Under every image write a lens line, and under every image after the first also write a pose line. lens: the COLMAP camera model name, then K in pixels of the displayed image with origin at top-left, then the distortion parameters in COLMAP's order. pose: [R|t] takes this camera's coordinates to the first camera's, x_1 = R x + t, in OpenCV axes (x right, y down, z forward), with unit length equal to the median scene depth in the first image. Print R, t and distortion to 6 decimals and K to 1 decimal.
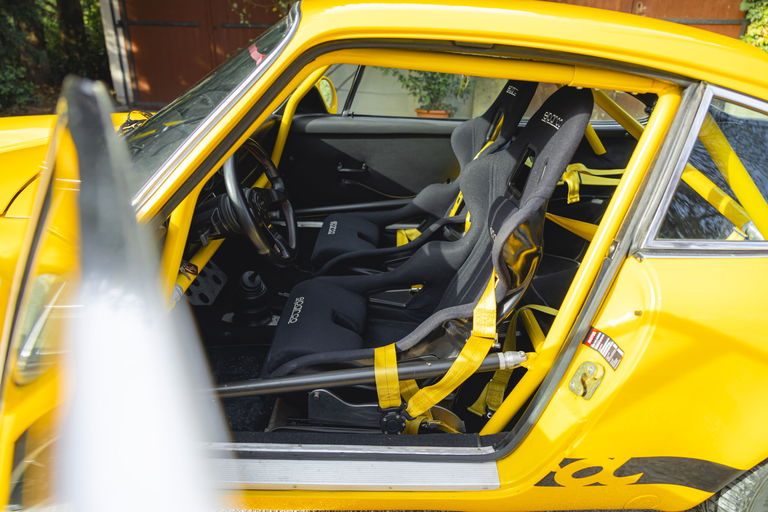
lens RADIAL K [[523.6, 0, 378.6], [0, 523.6, 255.7], [0, 0, 1]] dist [0.006462, -0.002941]
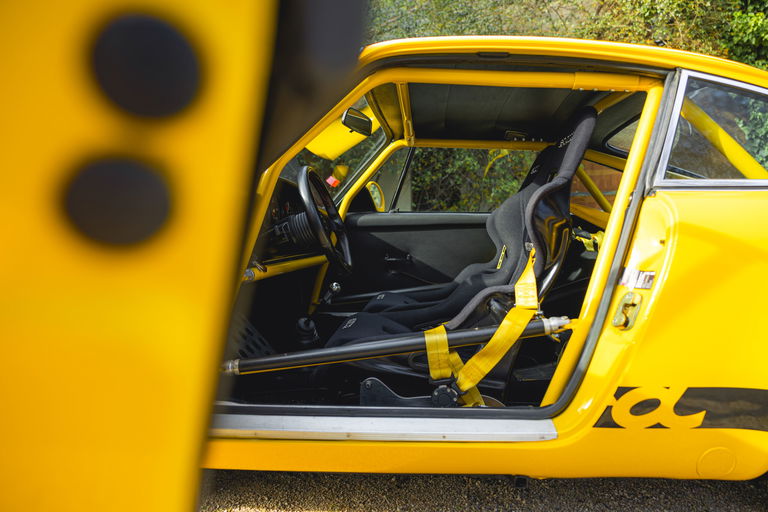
lens RADIAL K [[523.6, 0, 380.6], [0, 523.6, 250.2], [0, 0, 1]] dist [0.006462, -0.002941]
pose [[0.997411, -0.022917, -0.068168, -0.020695], [-0.004877, 0.924134, -0.382037, 0.462500], [0.071752, 0.381380, 0.921629, -0.047450]]
